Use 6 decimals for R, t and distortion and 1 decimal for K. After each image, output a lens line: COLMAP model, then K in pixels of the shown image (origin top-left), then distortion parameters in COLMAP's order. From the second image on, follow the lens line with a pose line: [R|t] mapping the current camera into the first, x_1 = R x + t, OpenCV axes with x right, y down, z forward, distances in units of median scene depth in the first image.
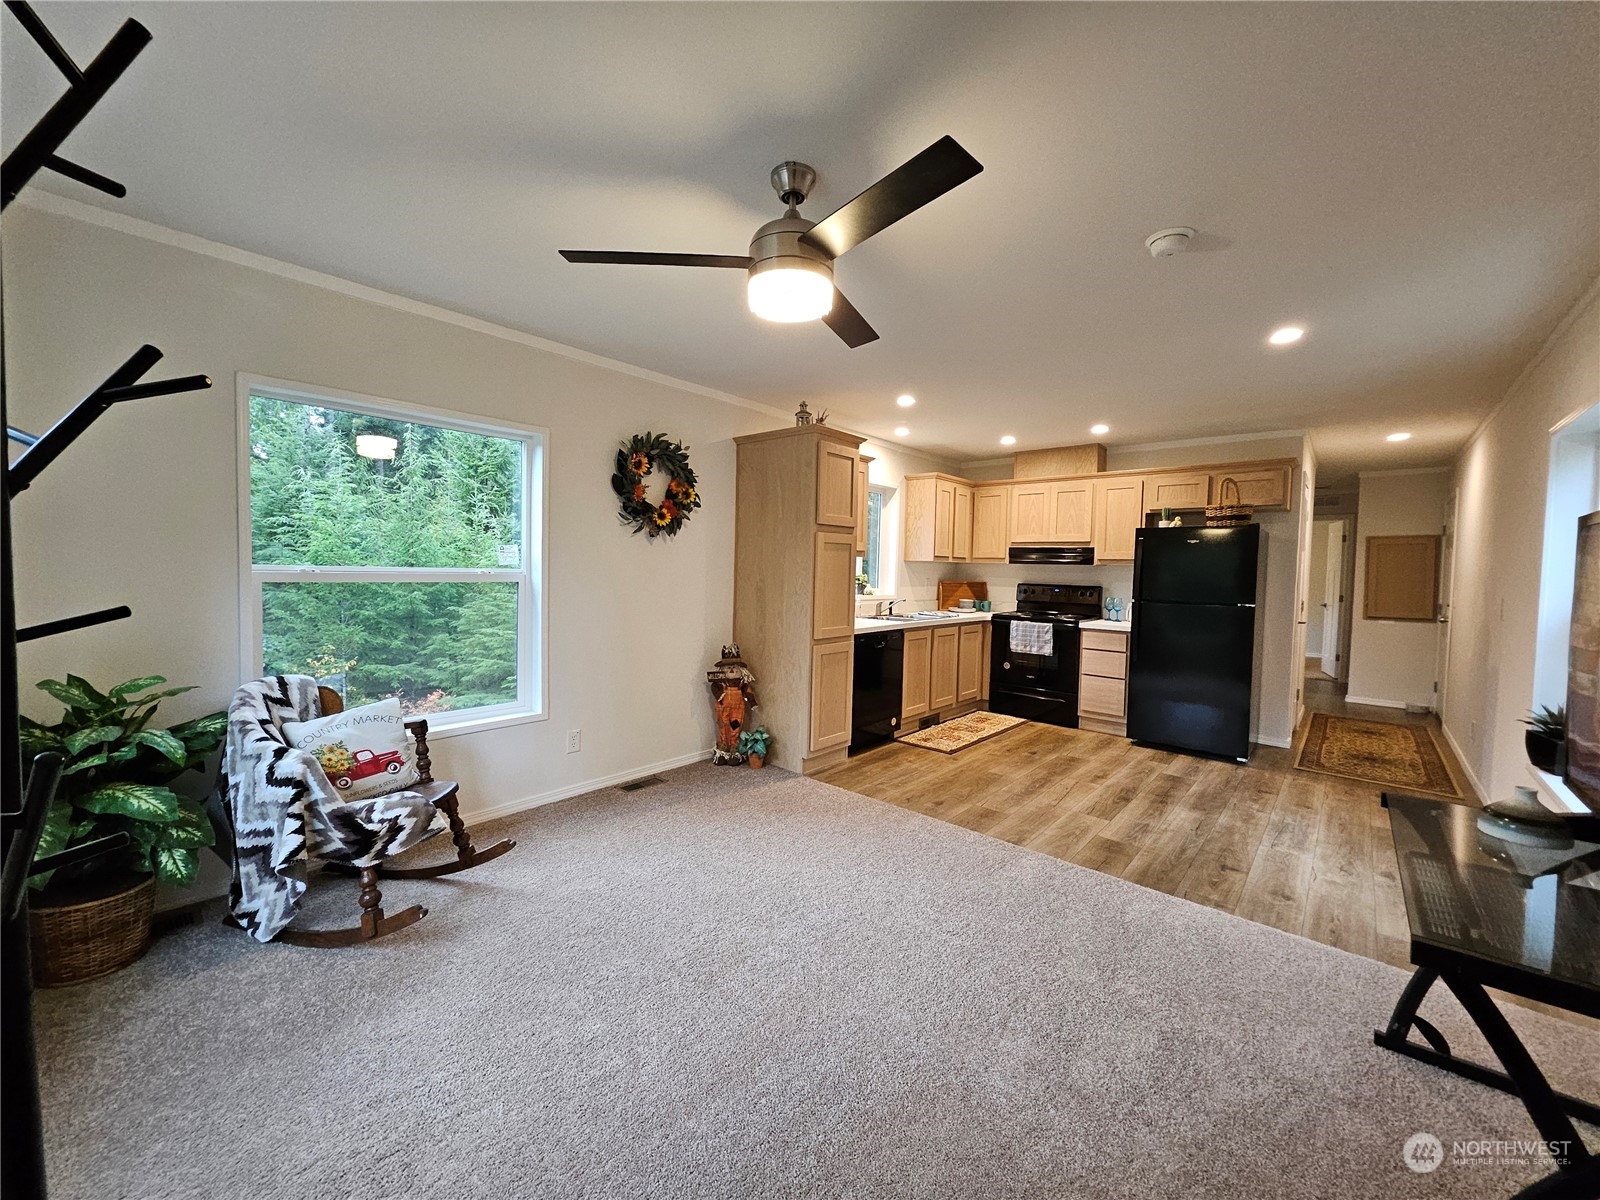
lens RADIAL K [[631.6, 0, 775.8], [0, 631.6, 587.9], [0, 0, 1]] dist [0.004110, -0.000210]
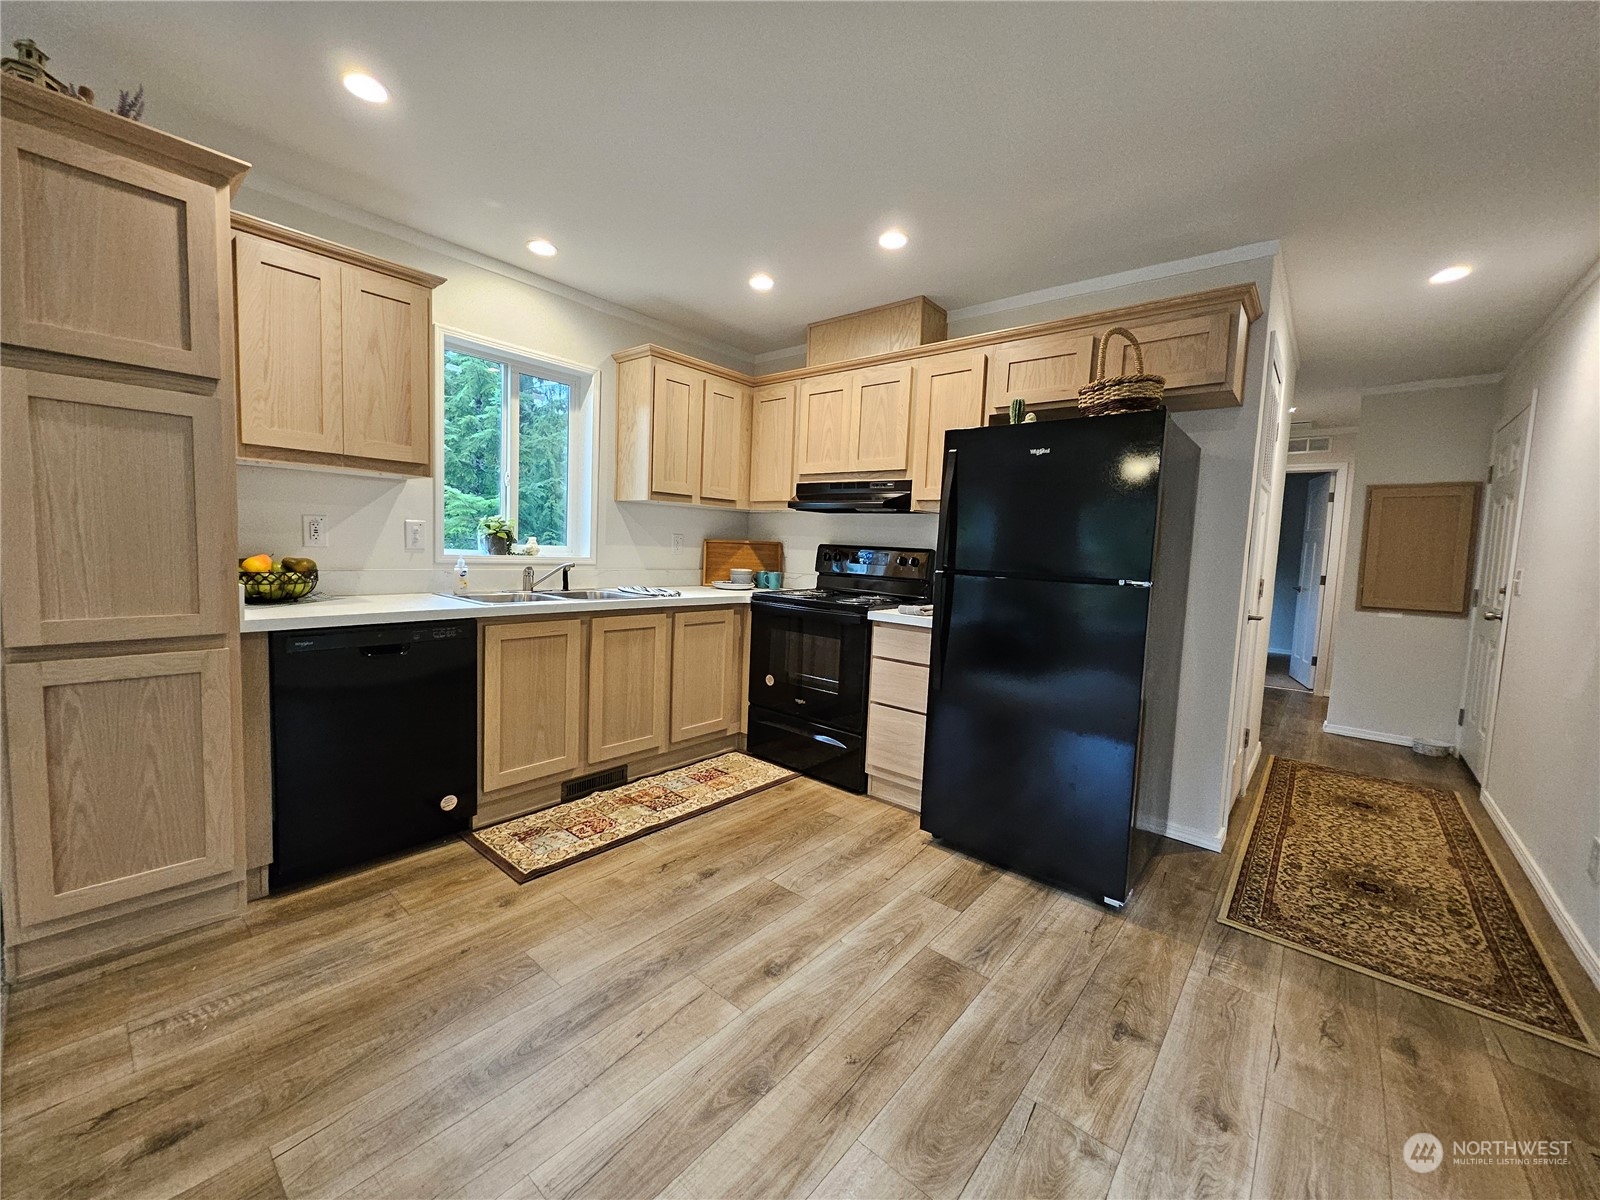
lens RADIAL K [[631.6, 0, 775.8], [0, 631.6, 586.8], [0, 0, 1]] dist [0.004110, -0.000210]
pose [[0.999645, 0.017876, 0.019768, 0.391020], [-0.018687, 0.998957, 0.041650, 0.011756], [-0.019003, -0.042005, 0.998937, 0.447002]]
